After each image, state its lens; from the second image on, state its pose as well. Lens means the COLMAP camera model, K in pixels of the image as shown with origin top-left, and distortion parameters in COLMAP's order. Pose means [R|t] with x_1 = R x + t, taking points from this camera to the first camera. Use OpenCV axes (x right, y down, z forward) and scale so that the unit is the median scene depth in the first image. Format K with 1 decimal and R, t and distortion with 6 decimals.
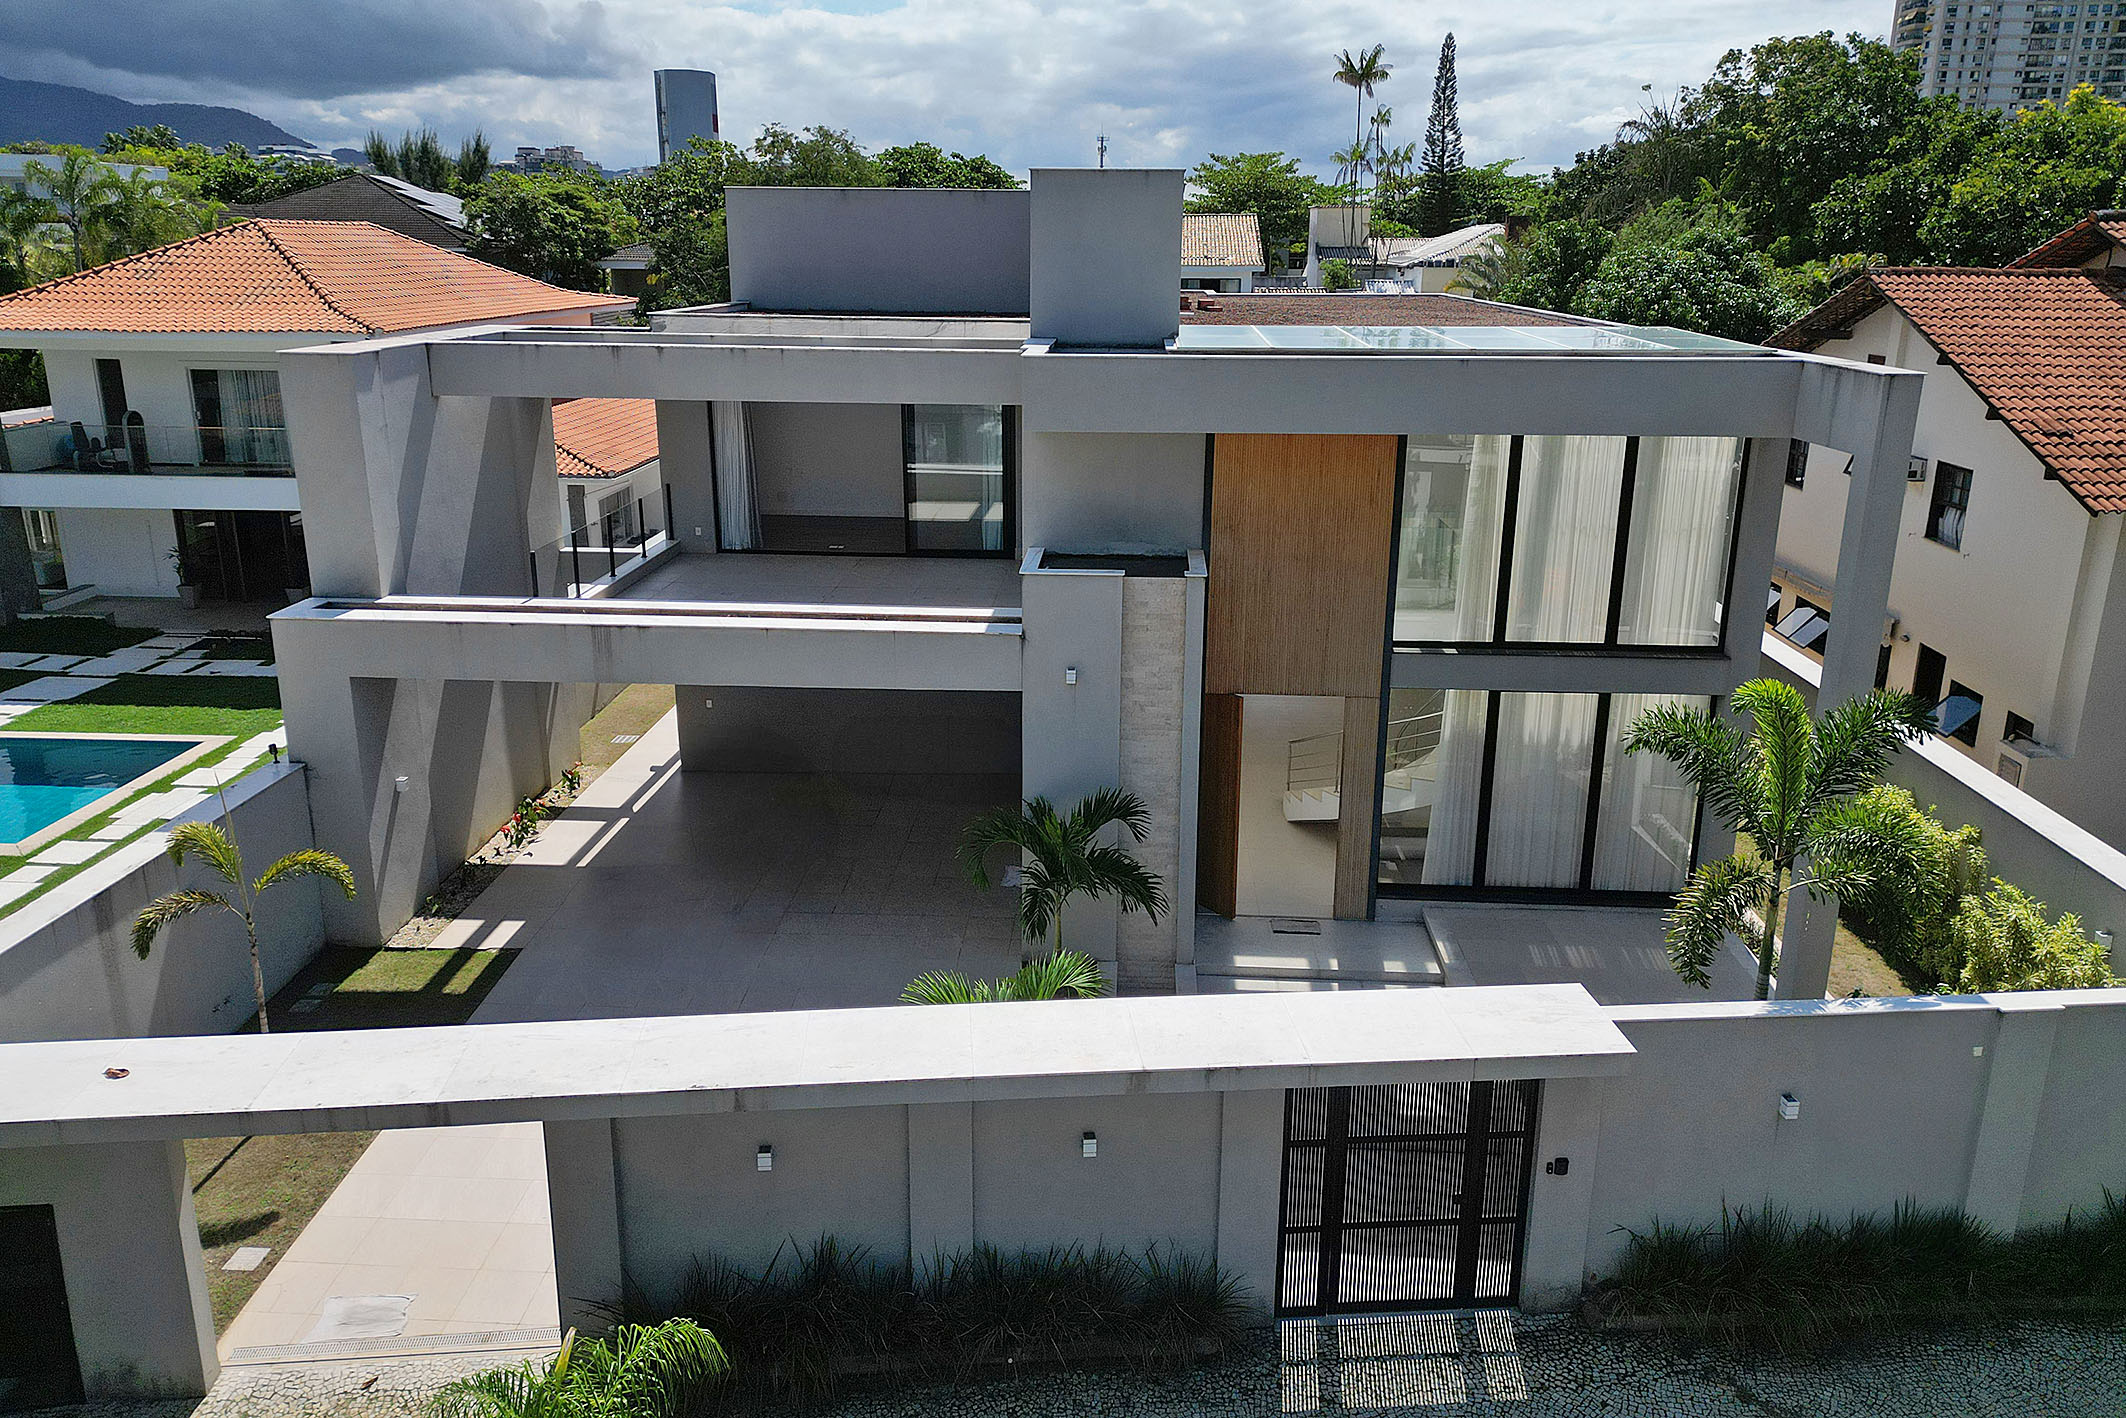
lens RADIAL K [[1492.8, 0, 1059.7], [0, 1492.8, 725.9], [0, 0, 1]] dist [0.056346, -0.052702]
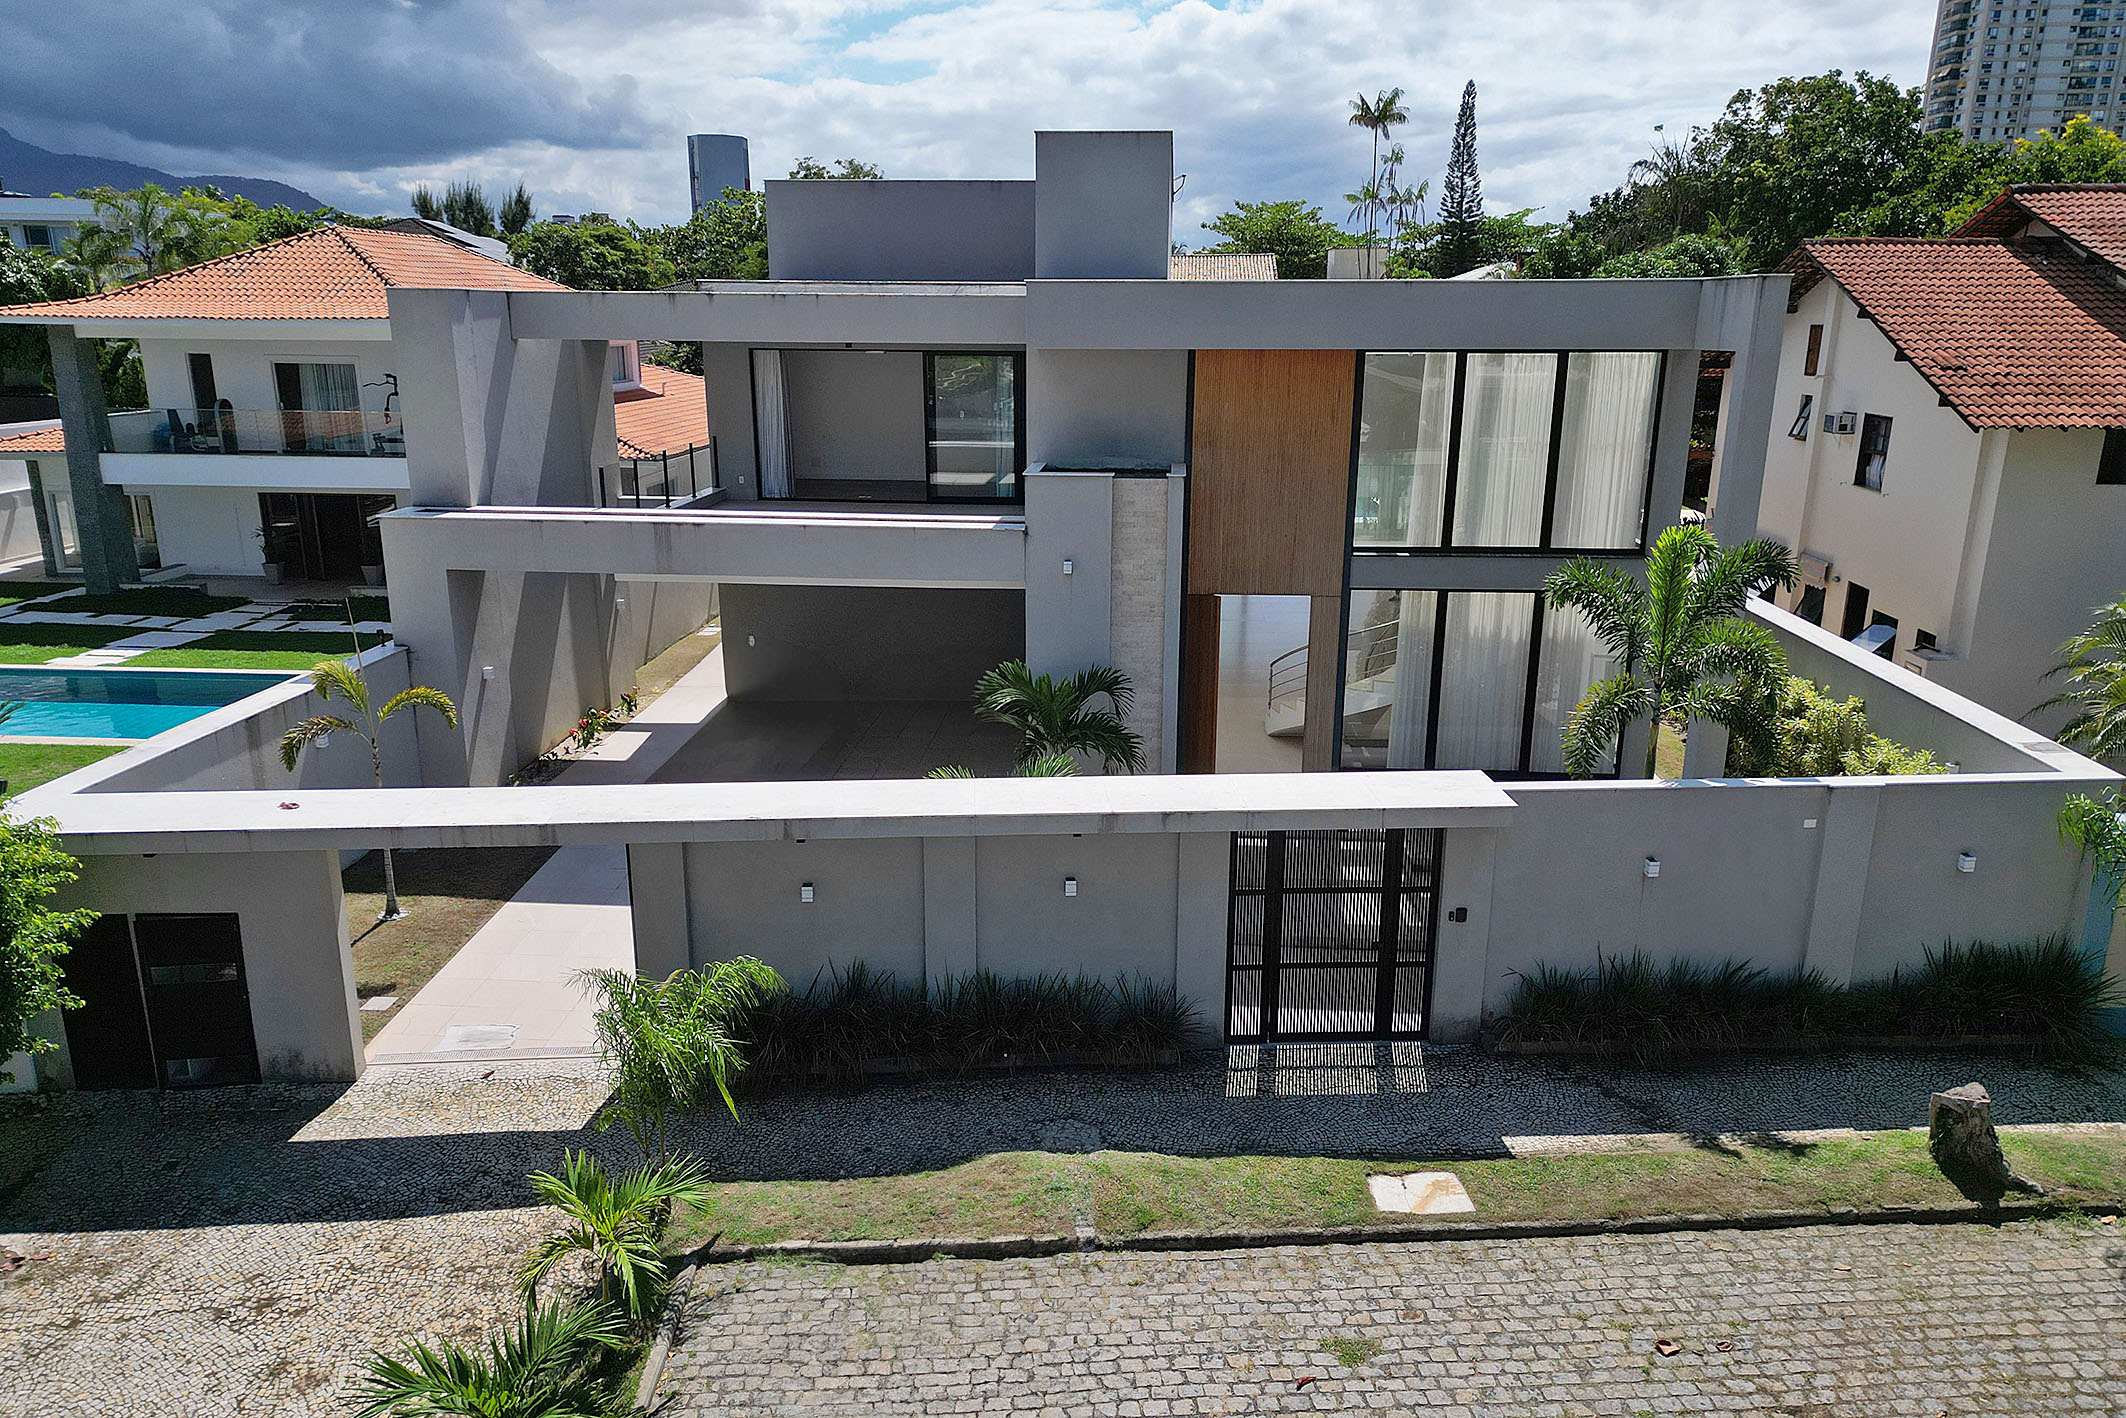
lens RADIAL K [[1498.9, 0, 1061.1], [0, 1498.9, 811.5], [0, 0, 1]] dist [0.061061, -0.055351]
pose [[0.999816, 0.002424, -0.019009, 0.019164], [-0.002327, 0.999984, 0.005156, 0.115243], [0.019021, -0.005111, 0.999806, -0.122718]]
